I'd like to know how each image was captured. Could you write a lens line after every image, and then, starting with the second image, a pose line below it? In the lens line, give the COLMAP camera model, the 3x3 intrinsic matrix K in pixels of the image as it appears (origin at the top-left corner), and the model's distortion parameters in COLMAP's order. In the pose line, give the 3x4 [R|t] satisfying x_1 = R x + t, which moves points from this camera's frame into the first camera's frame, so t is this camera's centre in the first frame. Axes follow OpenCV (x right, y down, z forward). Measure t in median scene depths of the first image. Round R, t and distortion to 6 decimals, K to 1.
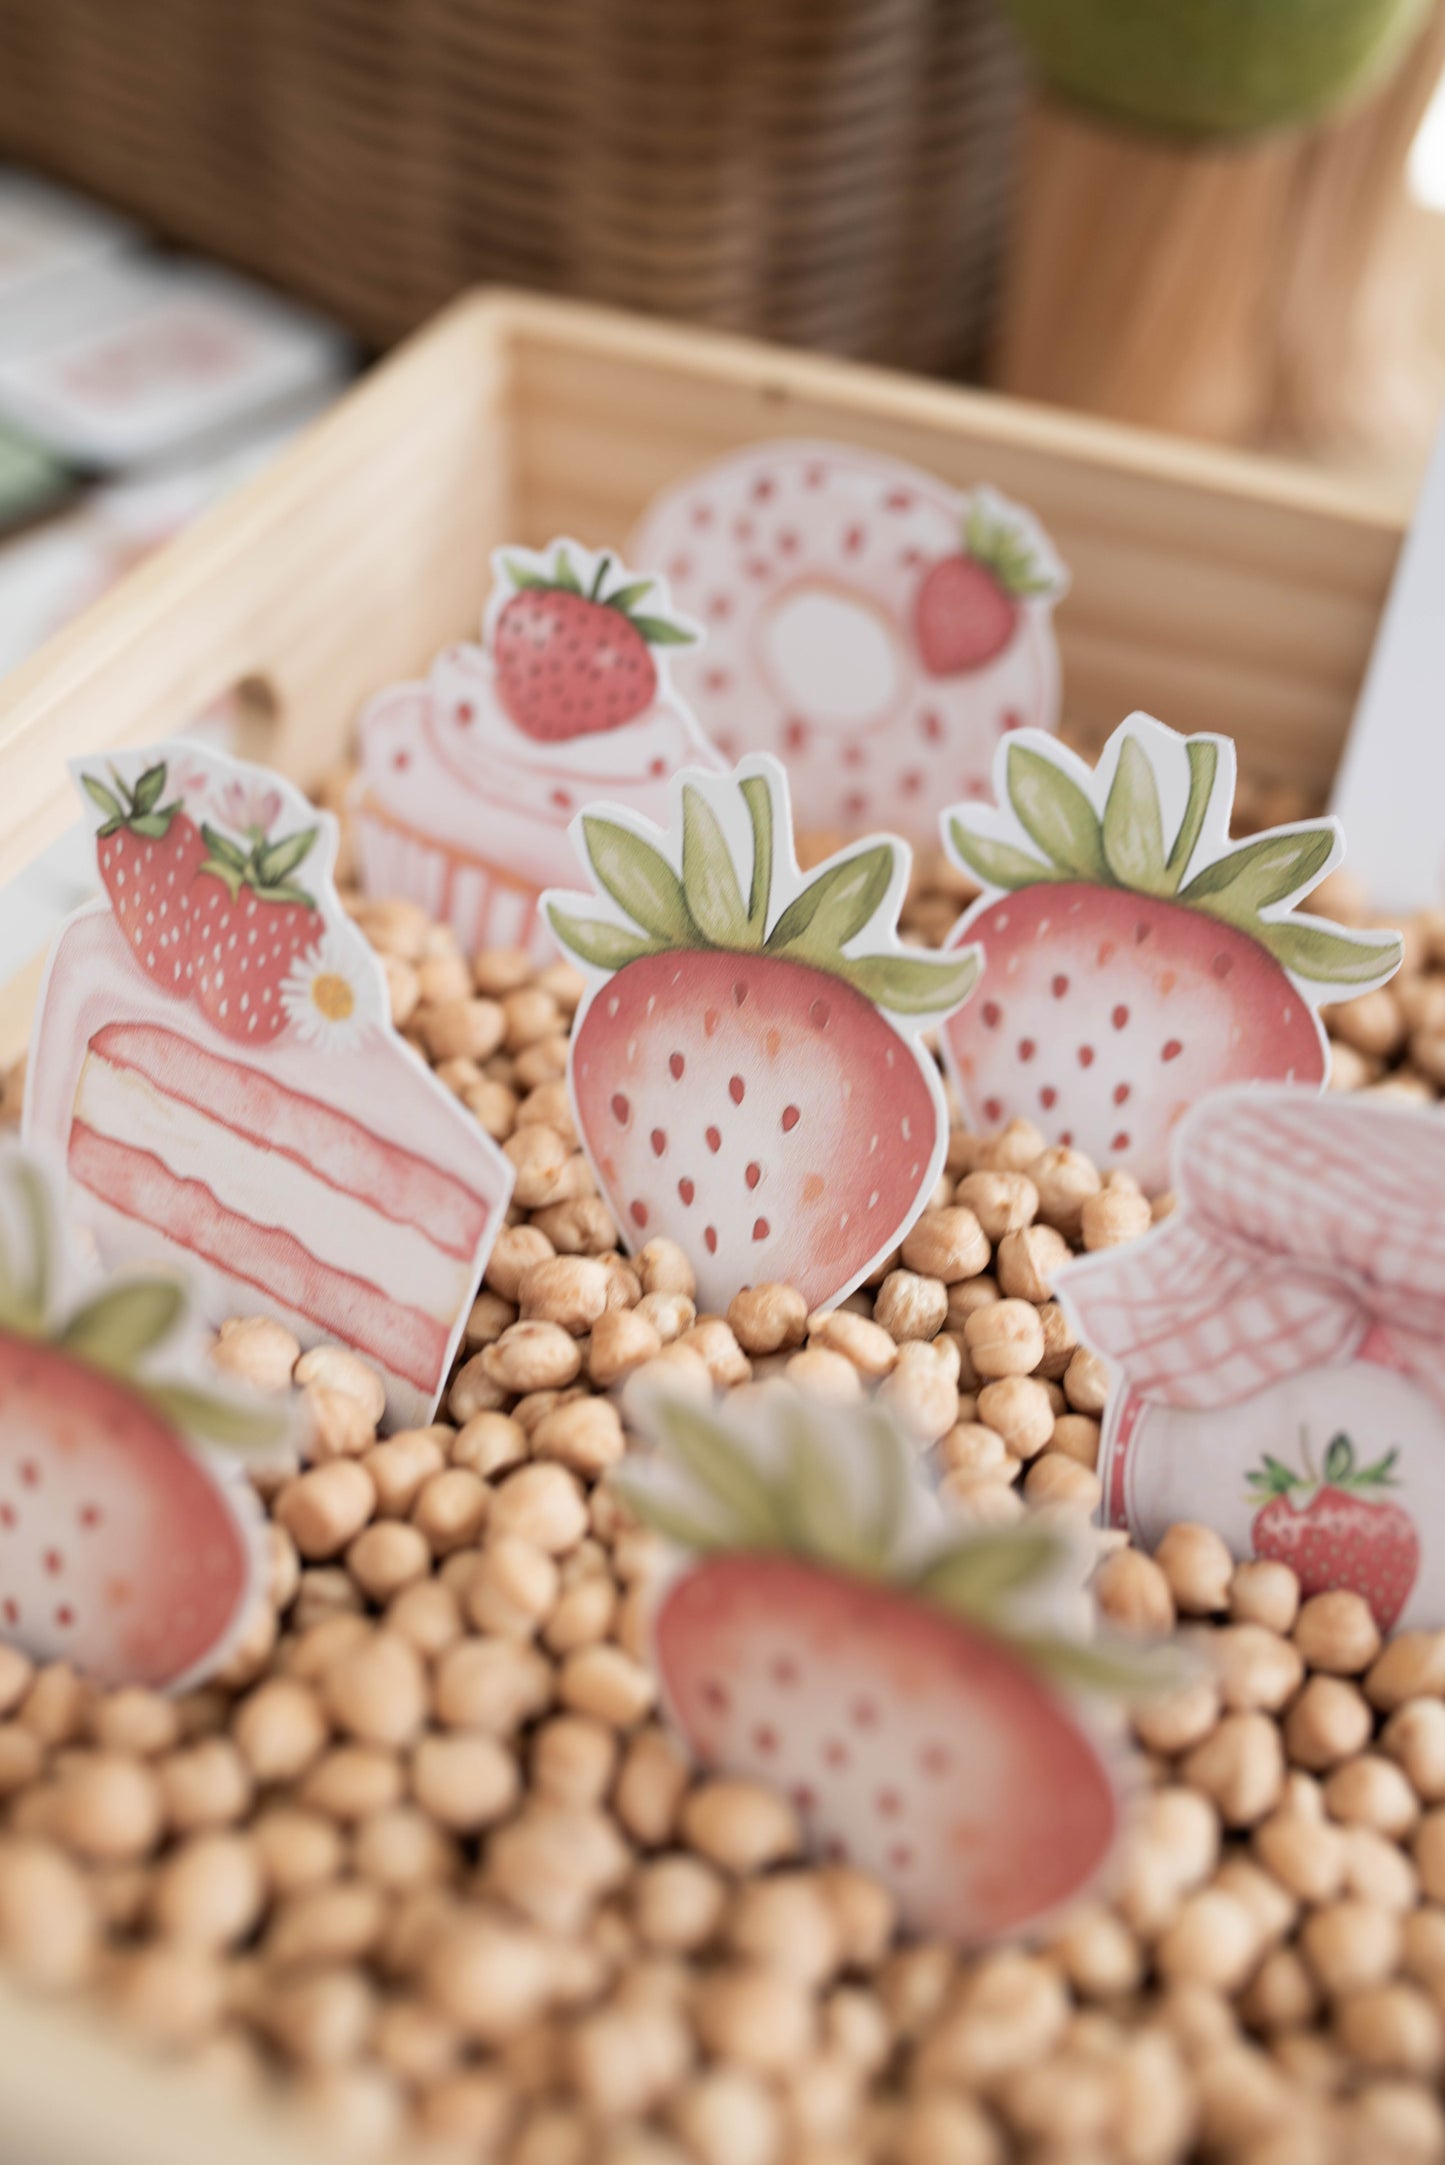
lens RADIAL K [[2246.4, 0, 722.5], [0, 2246.4, 1082.5], [0, 0, 1]] dist [-0.078280, 0.051678]
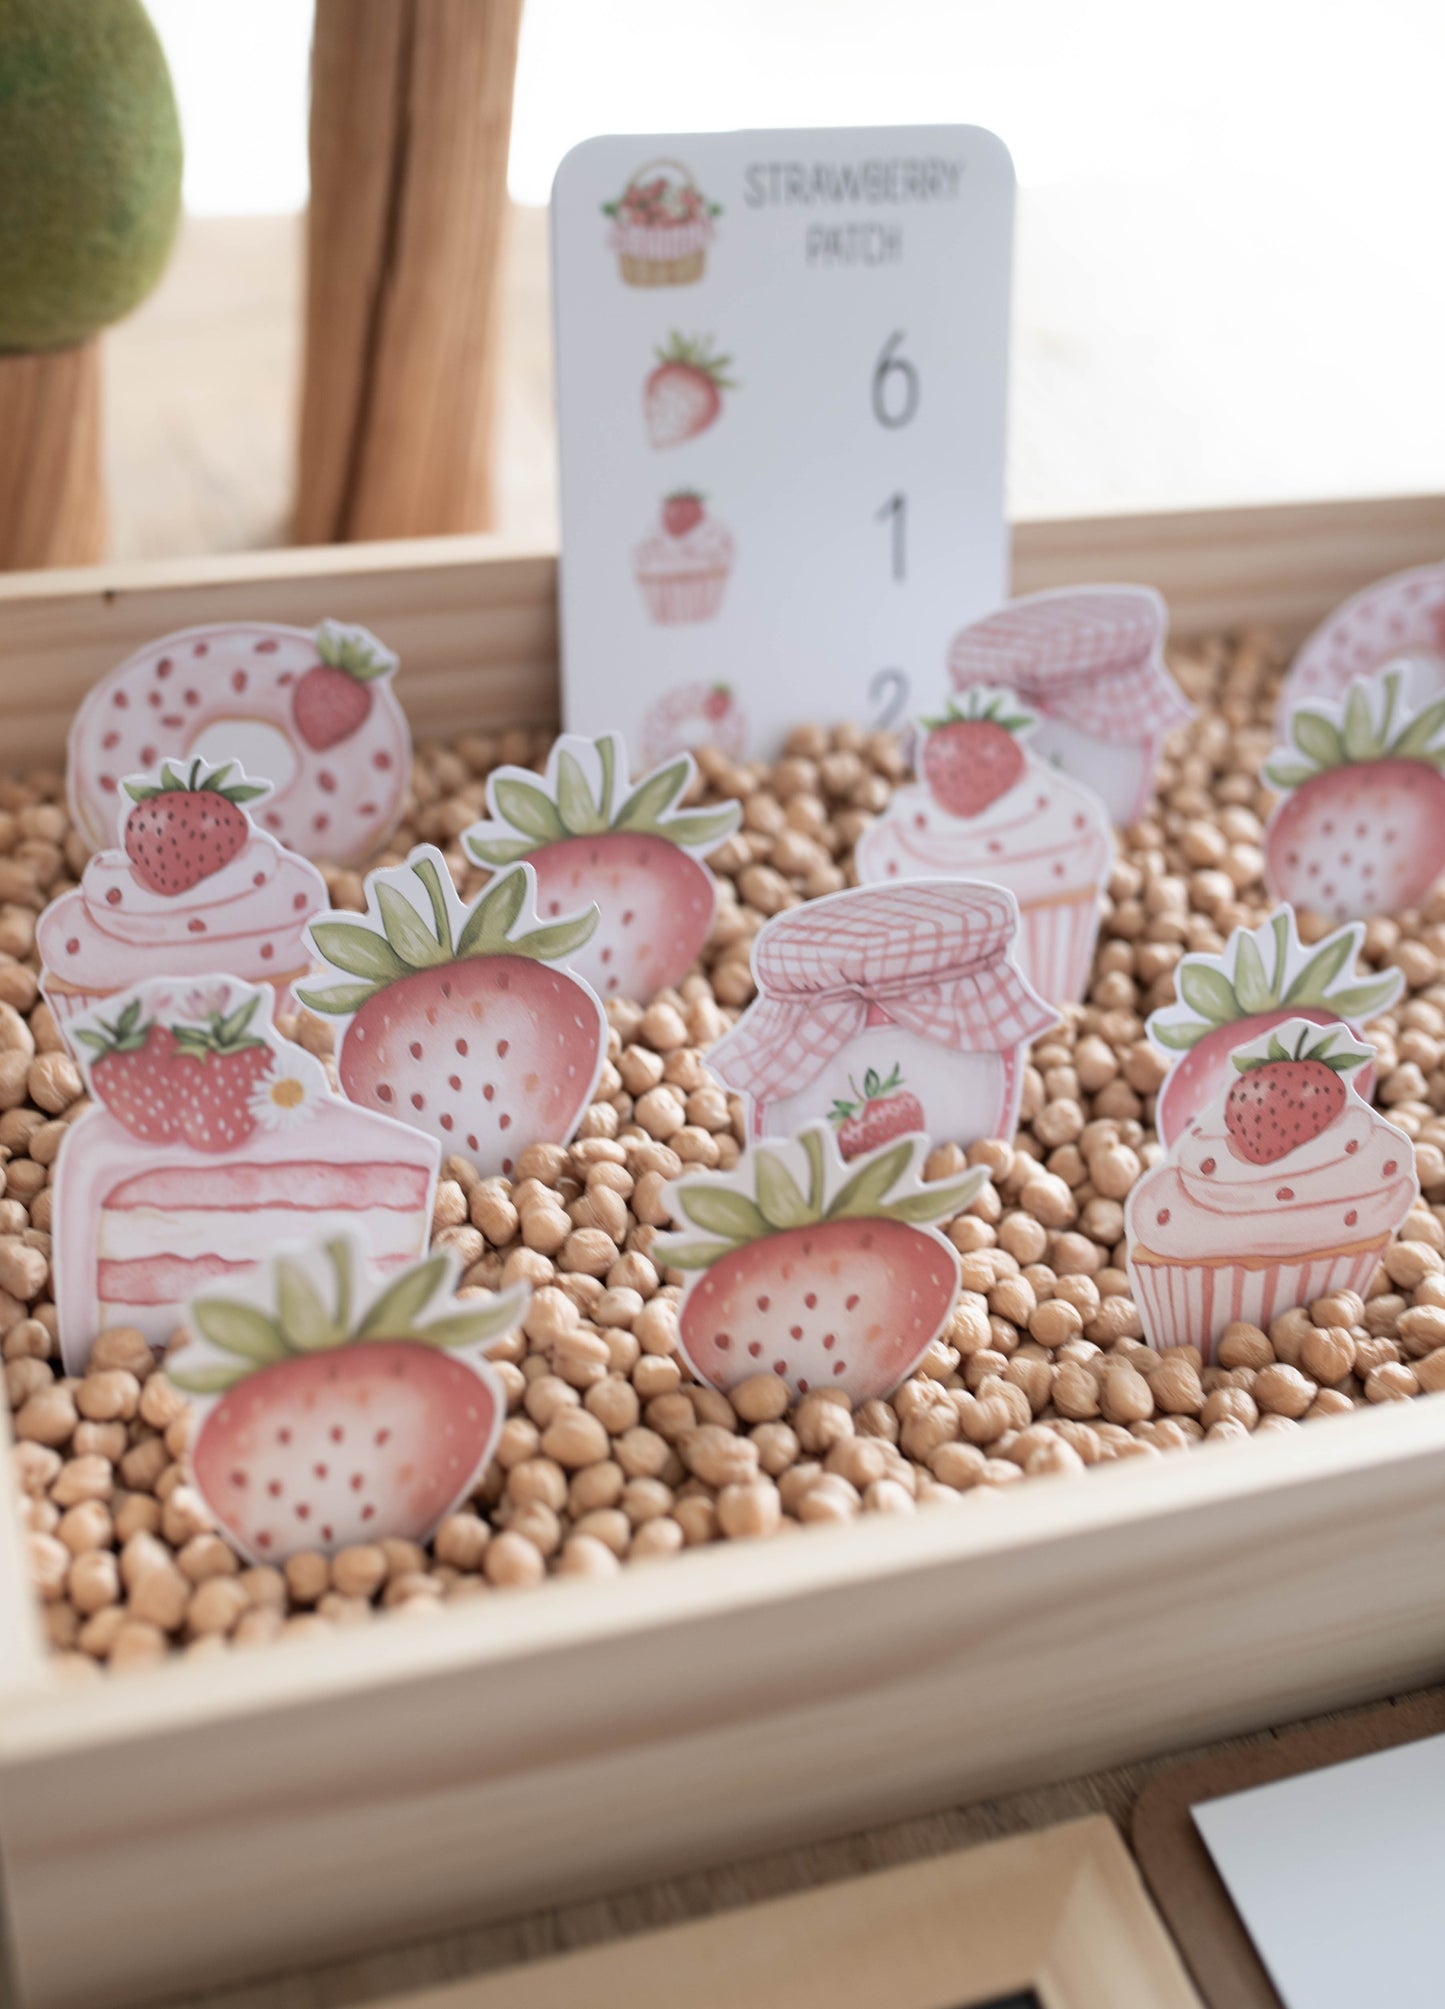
lens RADIAL K [[2405.1, 0, 647.3], [0, 2405.1, 942.5], [0, 0, 1]] dist [-0.063685, 0.031202]
pose [[0.744491, -0.394293, 0.538764, -0.839821], [0.383432, 0.913136, 0.138430, -0.267336], [-0.546547, 0.103519, 0.831005, -0.518177]]
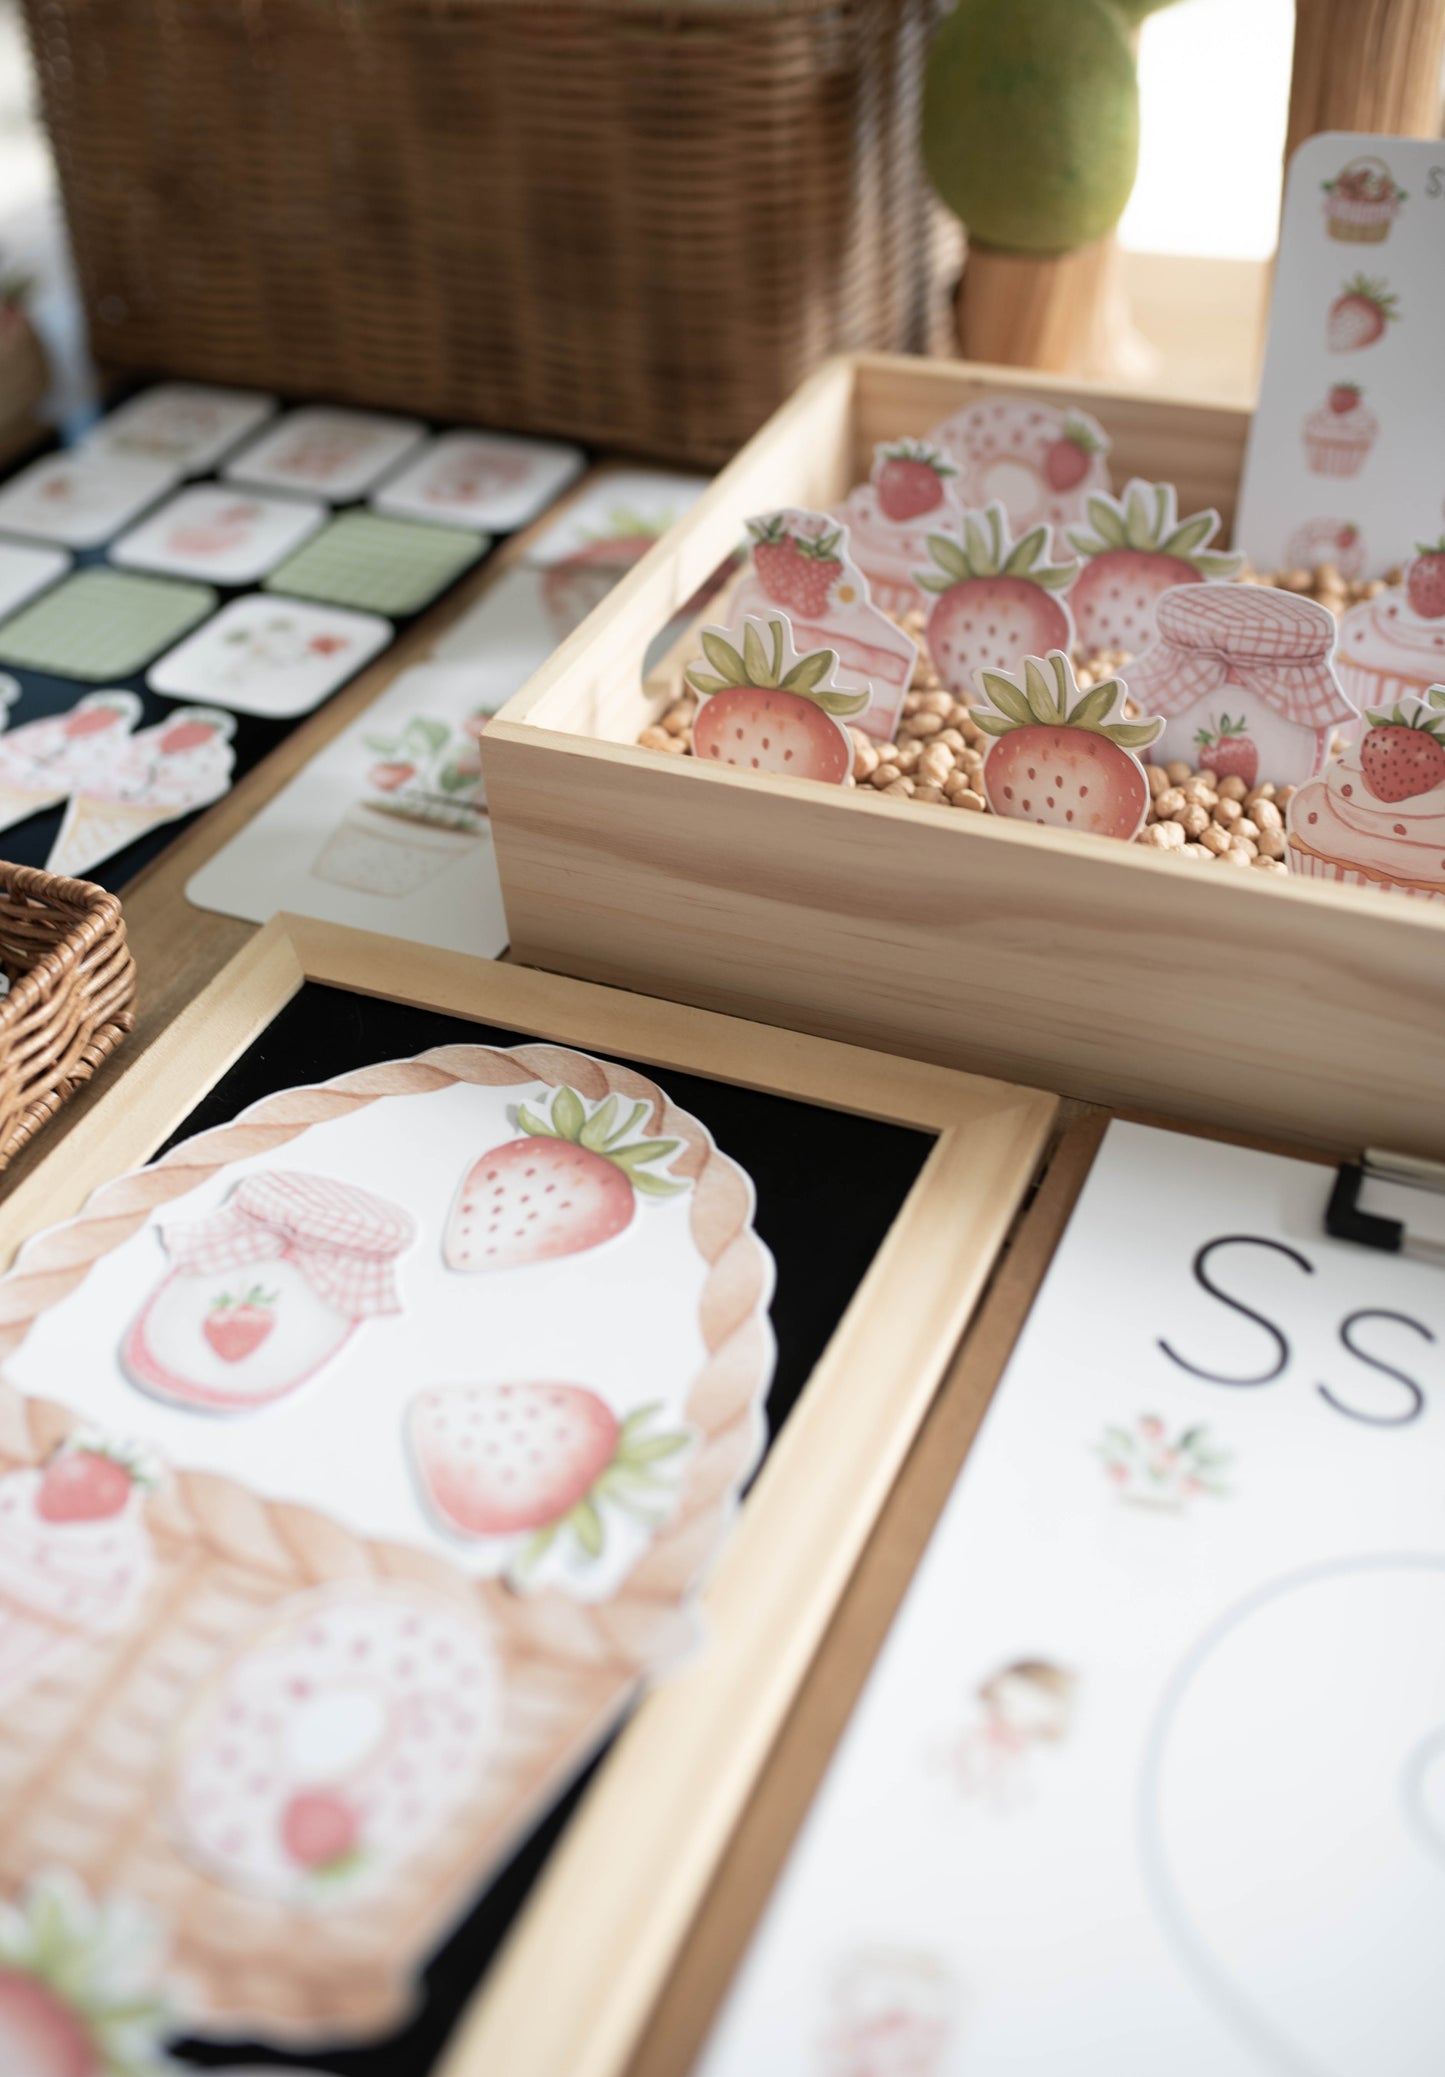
lens RADIAL K [[2266.2, 0, 670.9], [0, 2266.2, 929.8], [0, 0, 1]] dist [-0.062040, 0.053478]
pose [[0.994407, -0.065443, -0.082895, -0.185620], [0.056833, 0.993130, -0.102284, 0.649461], [0.089019, 0.097000, 0.991295, -1.757618]]
